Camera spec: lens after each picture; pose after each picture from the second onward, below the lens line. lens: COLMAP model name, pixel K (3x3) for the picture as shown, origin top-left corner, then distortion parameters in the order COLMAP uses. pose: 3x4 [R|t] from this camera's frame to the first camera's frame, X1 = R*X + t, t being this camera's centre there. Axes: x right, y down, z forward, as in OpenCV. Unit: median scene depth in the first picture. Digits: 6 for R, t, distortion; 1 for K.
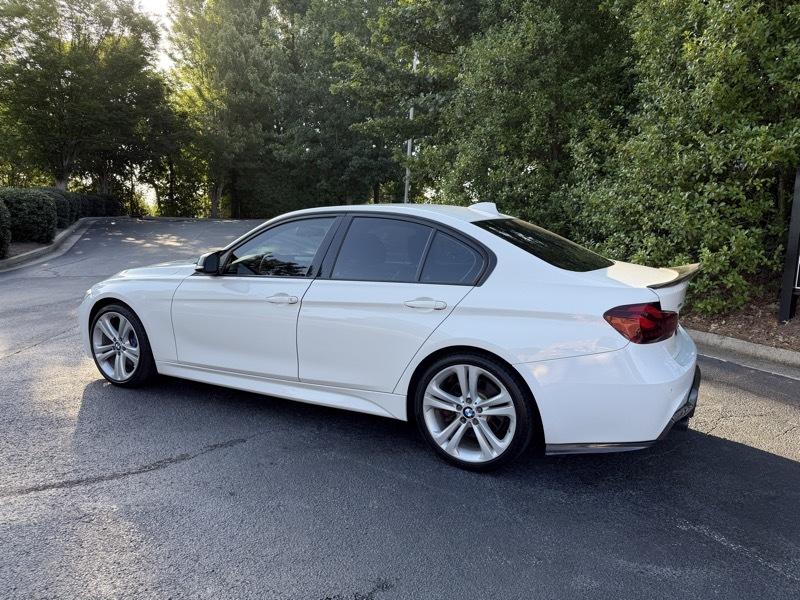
lens RADIAL K [[568.3, 0, 401.6], [0, 568.3, 302.4], [0, 0, 1]] dist [0.043548, -0.053062]
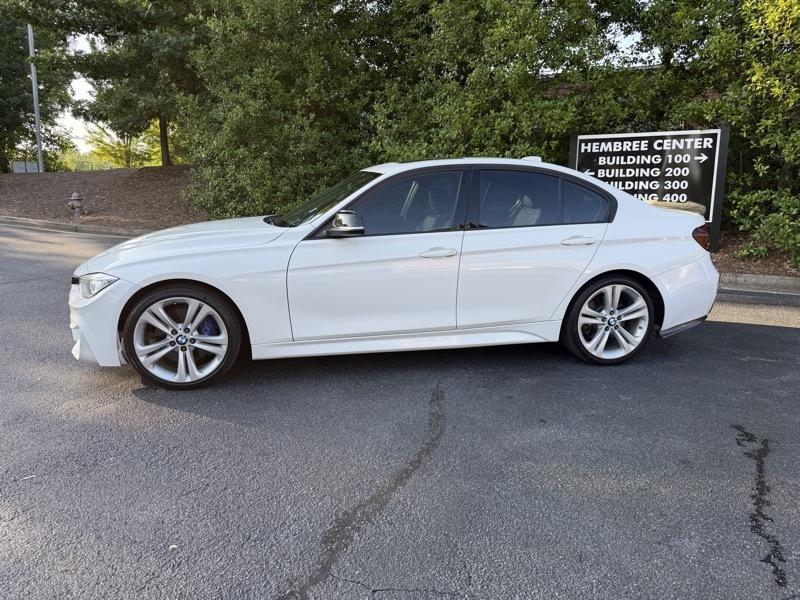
lens RADIAL K [[568.3, 0, 399.9], [0, 568.3, 301.6], [0, 0, 1]] dist [0.043548, -0.053062]
pose [[0.780619, -0.148453, 0.607120, -0.744561], [0.104880, 0.988722, 0.106910, -0.029432], [-0.616144, -0.019781, 0.787385, 0.198588]]
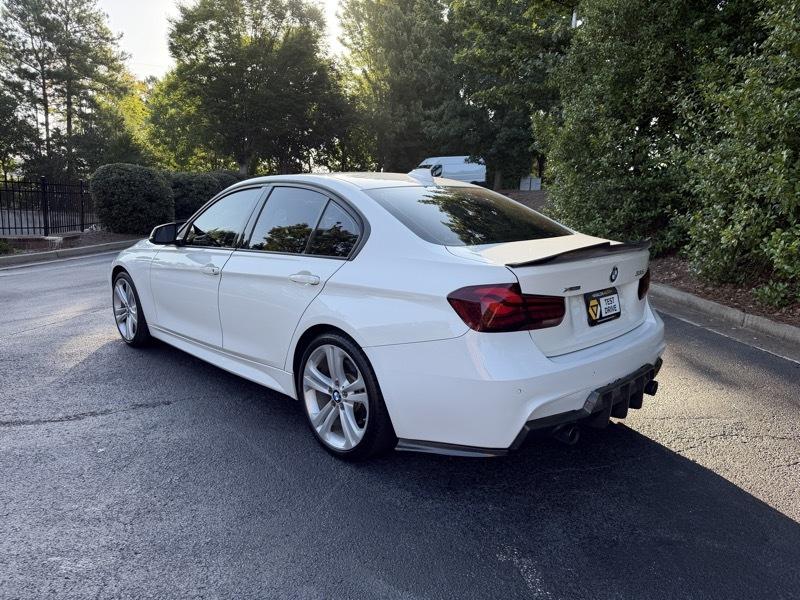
lens RADIAL K [[568.3, 0, 393.1], [0, 568.3, 307.9], [0, 0, 1]] dist [0.043548, -0.053062]
pose [[0.948325, 0.046421, -0.313887, 0.352278], [-0.031333, 0.998106, 0.052945, -0.002214], [0.315750, -0.040374, 0.947983, 0.108613]]
